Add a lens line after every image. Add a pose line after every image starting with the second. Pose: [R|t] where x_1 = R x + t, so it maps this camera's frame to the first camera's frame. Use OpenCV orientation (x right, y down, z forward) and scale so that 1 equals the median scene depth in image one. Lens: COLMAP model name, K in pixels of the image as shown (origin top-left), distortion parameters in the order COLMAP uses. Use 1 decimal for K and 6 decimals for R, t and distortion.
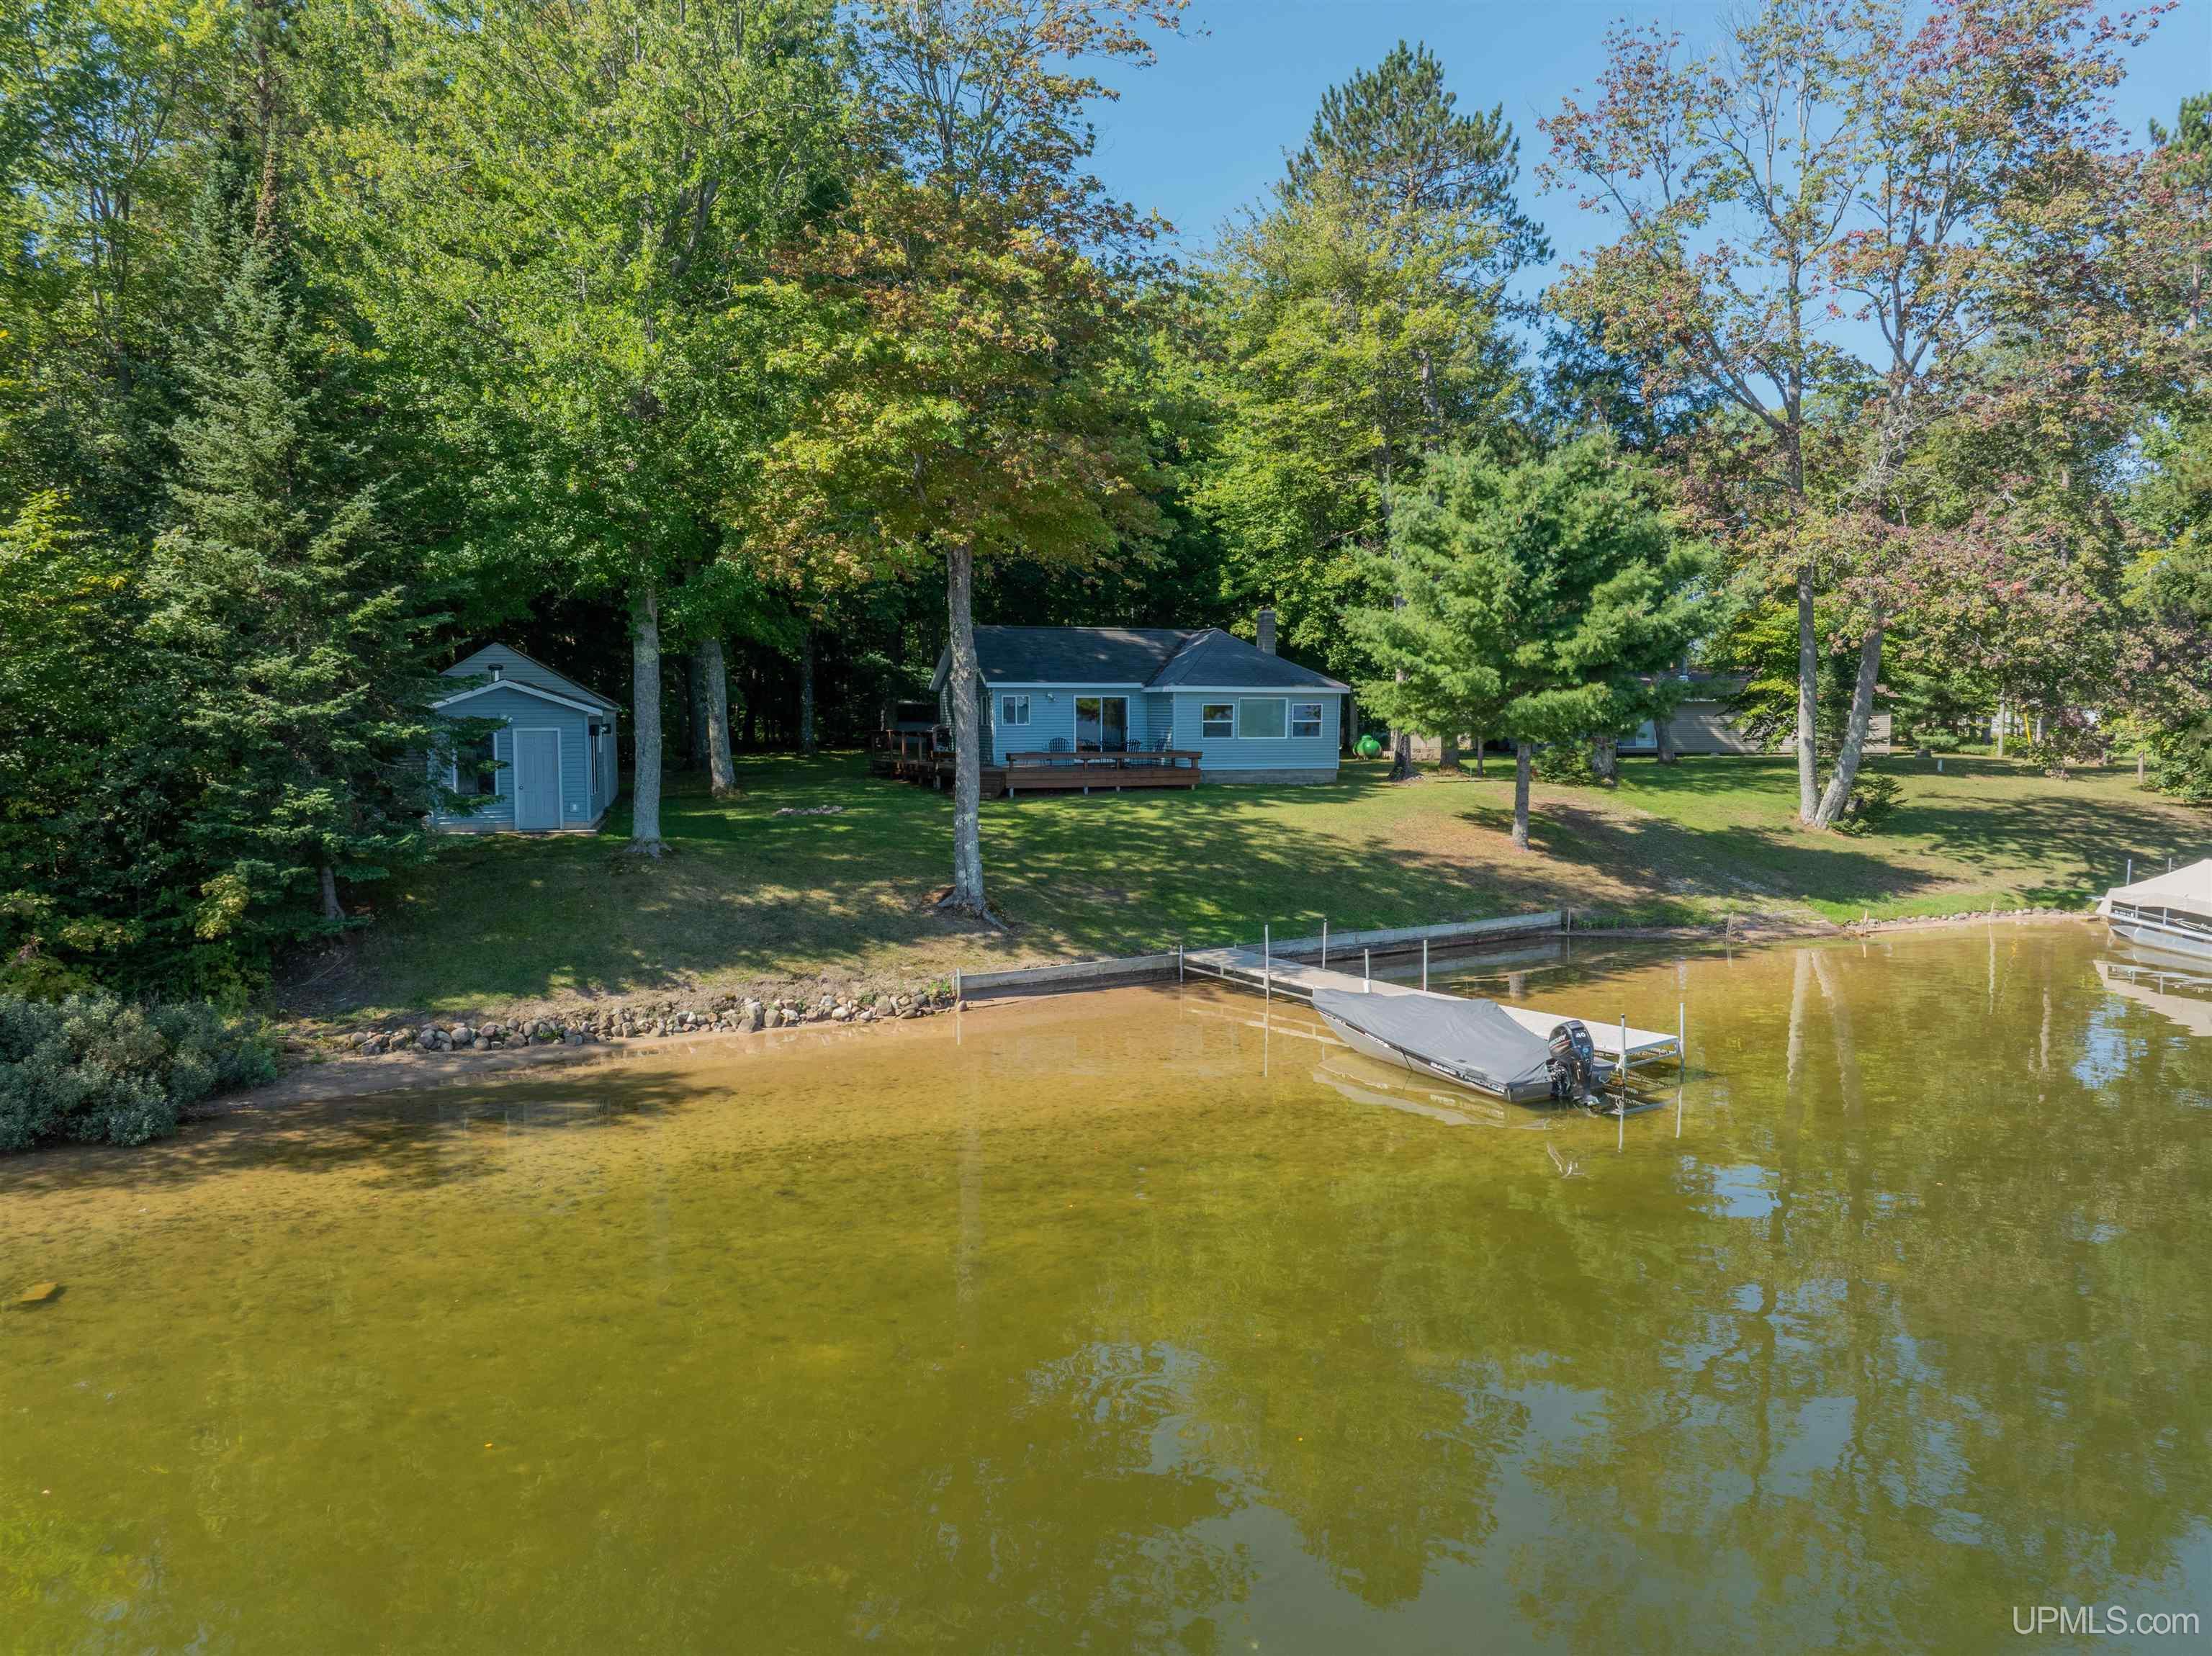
lens RADIAL K [[1560.9, 0, 1111.4], [0, 1560.9, 815.3], [0, 0, 1]] dist [-0.038352, 0.005131]
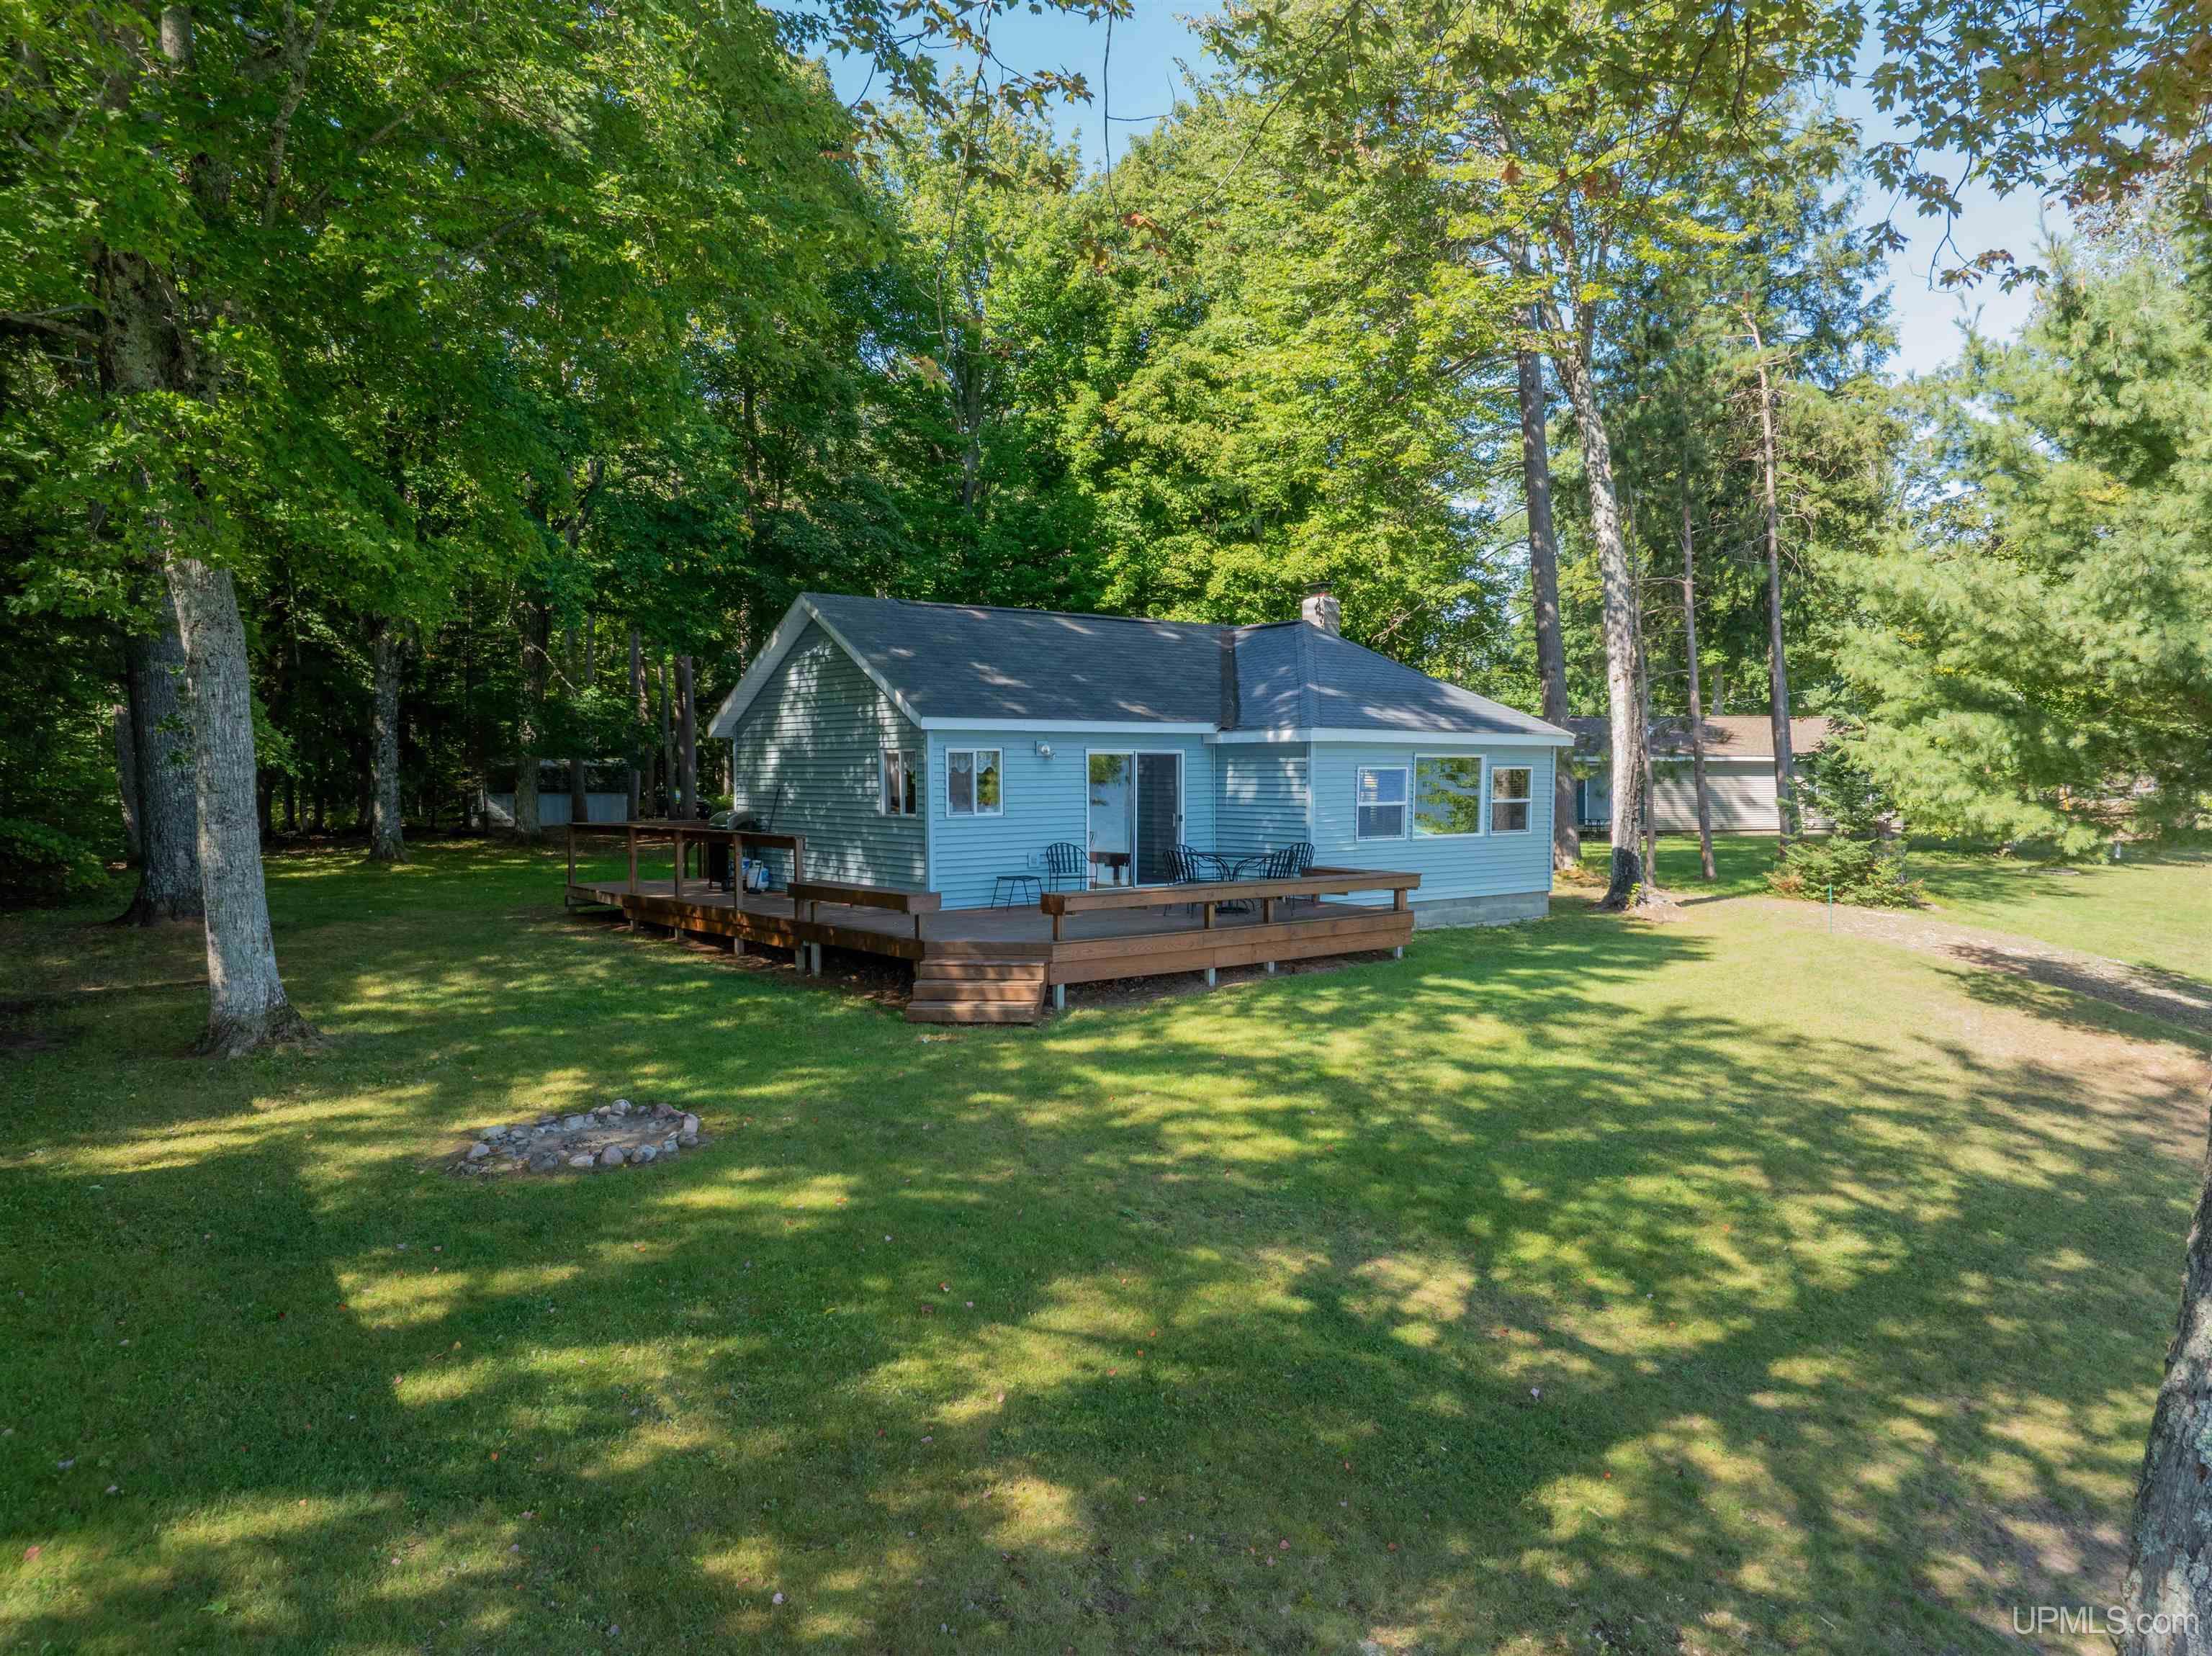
lens RADIAL K [[1560.9, 0, 1118.6], [0, 1560.9, 829.9], [0, 0, 1]] dist [-0.038352, 0.005131]
pose [[0.956633, -0.012451, 0.291028, -0.236056], [0.020602, 0.999476, -0.024958, -0.065853], [-0.290565, 0.029871, 0.956389, 0.893378]]
